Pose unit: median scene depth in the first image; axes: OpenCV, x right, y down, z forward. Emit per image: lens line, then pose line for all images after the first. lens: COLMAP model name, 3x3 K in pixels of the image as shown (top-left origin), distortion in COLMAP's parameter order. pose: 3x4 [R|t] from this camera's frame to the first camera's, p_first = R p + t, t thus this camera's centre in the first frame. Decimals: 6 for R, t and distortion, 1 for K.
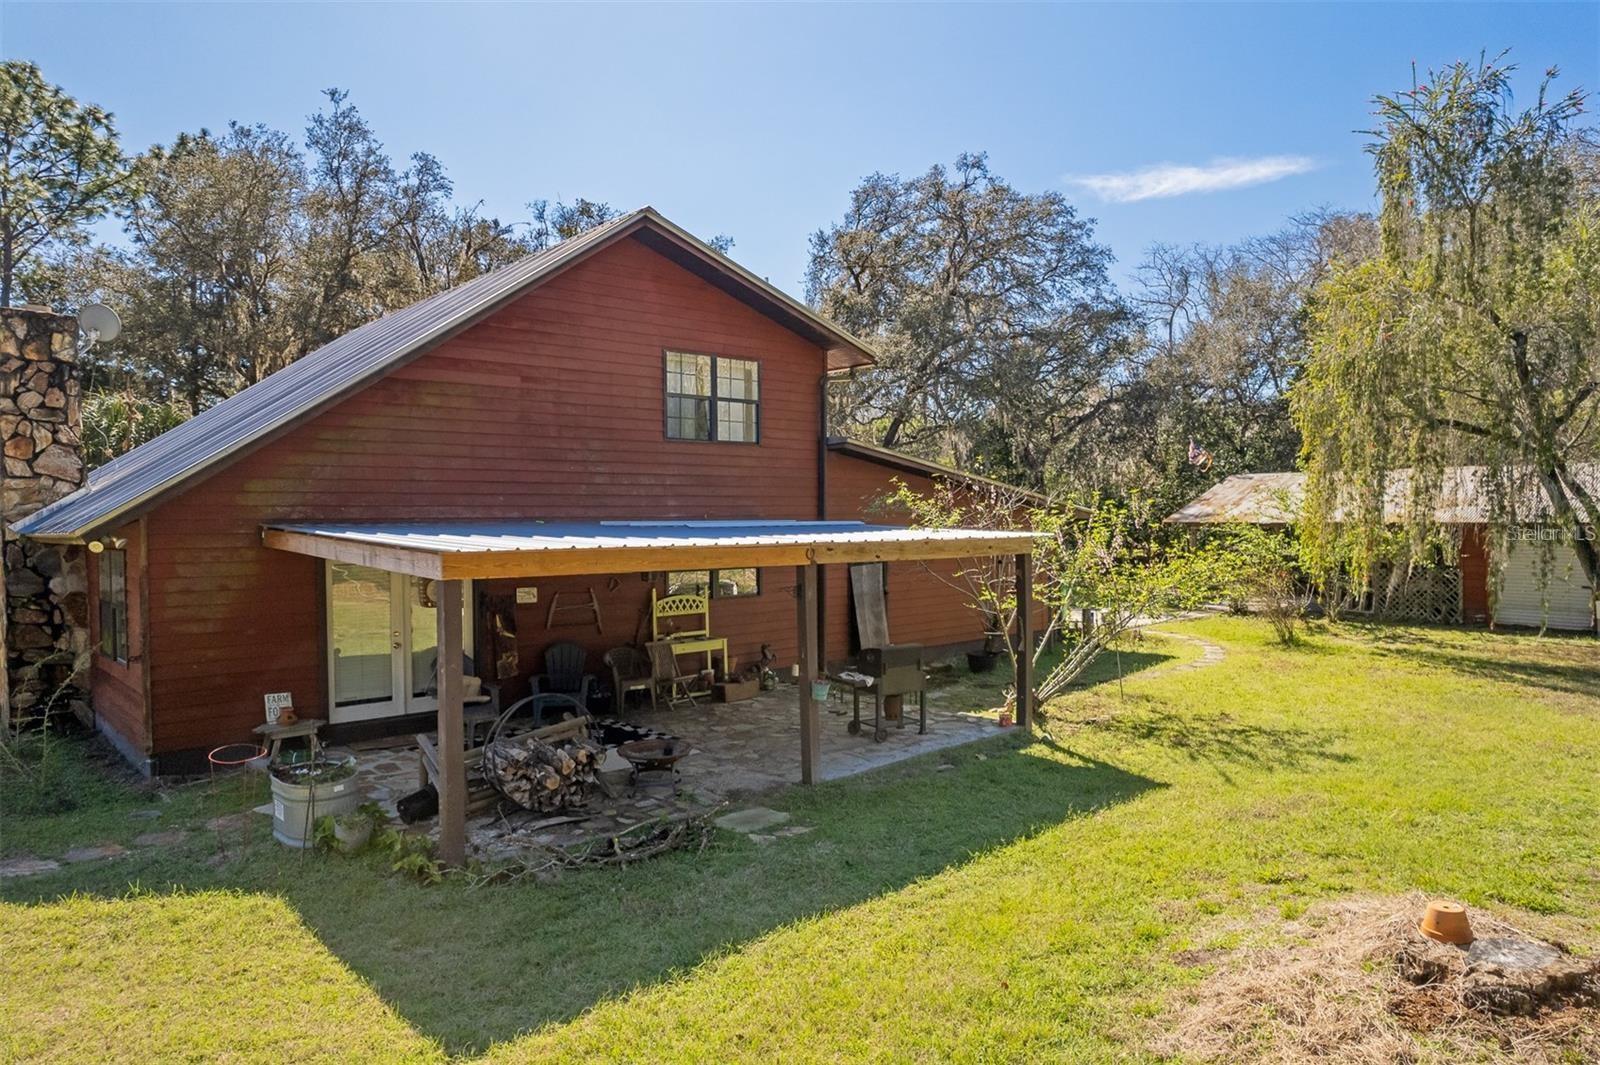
lens RADIAL K [[1058.8, 0, 804.4], [0, 1058.8, 531.2], [0, 0, 1]] dist [-0.043564, 0.028696]
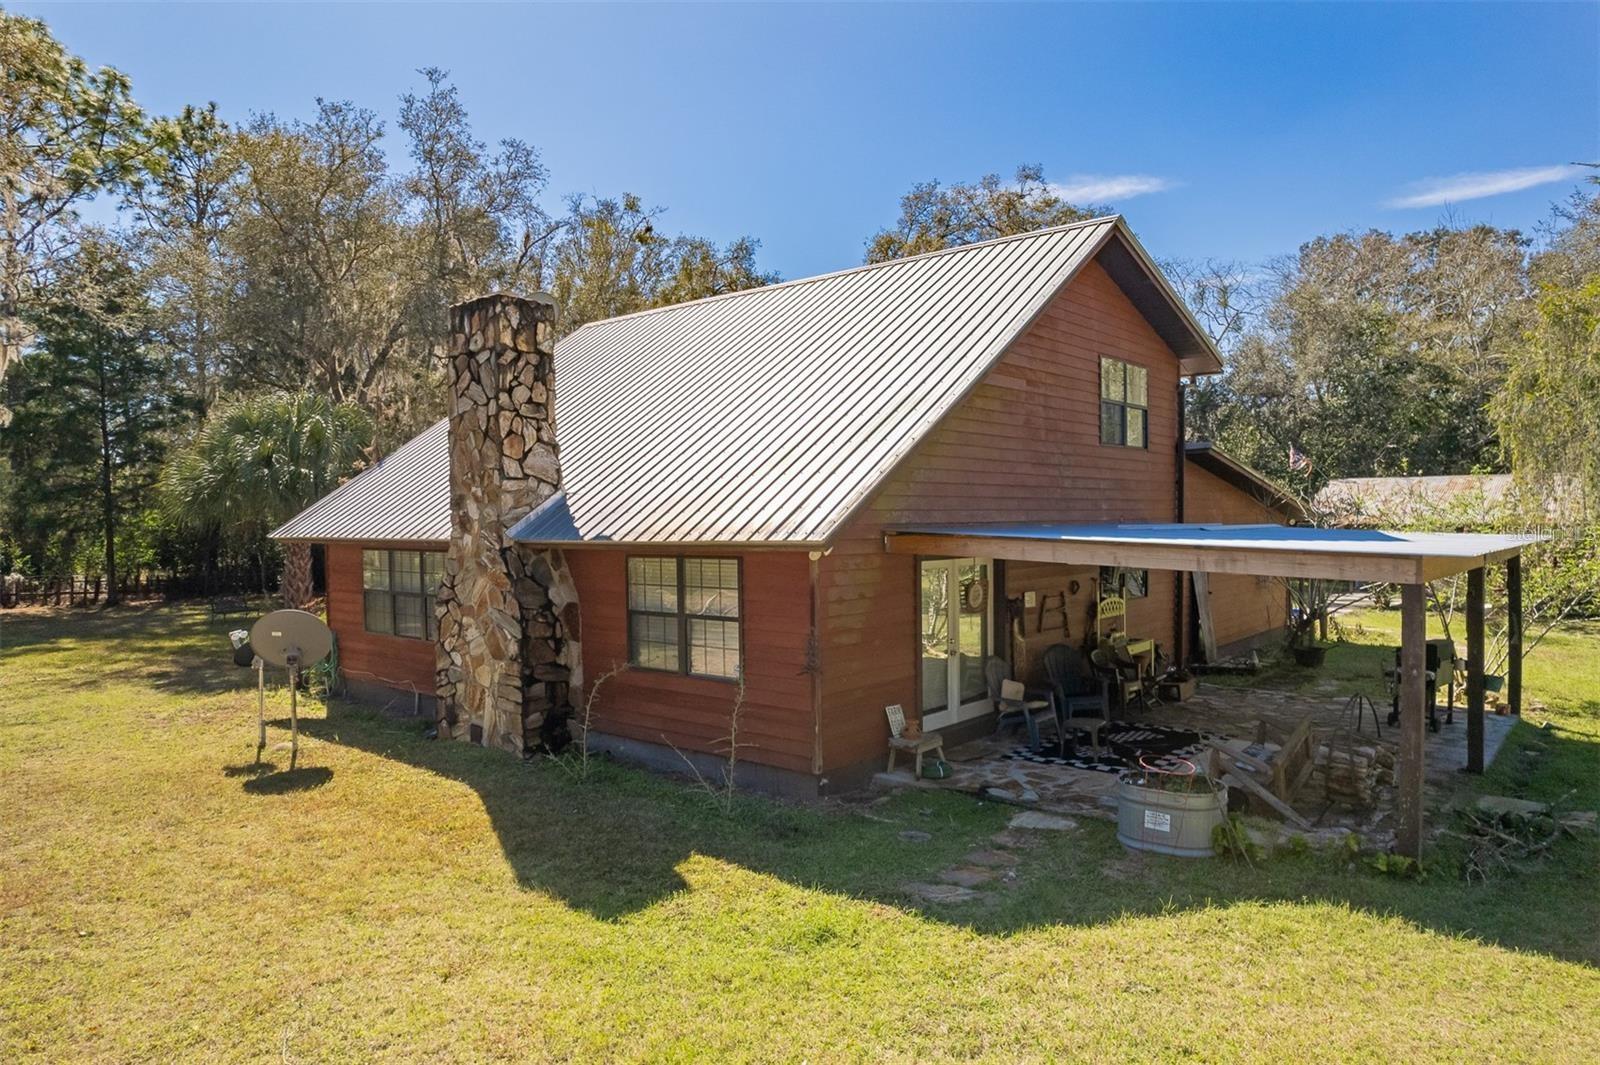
lens RADIAL K [[1058.8, 0, 806.8], [0, 1058.8, 524.3], [0, 0, 1]] dist [-0.043564, 0.028696]
pose [[0.990118, -0.002355, 0.140216, -0.620823], [0.003513, 0.999962, -0.008009, -0.003023], [-0.140191, 0.008422, 0.990089, 0.042998]]
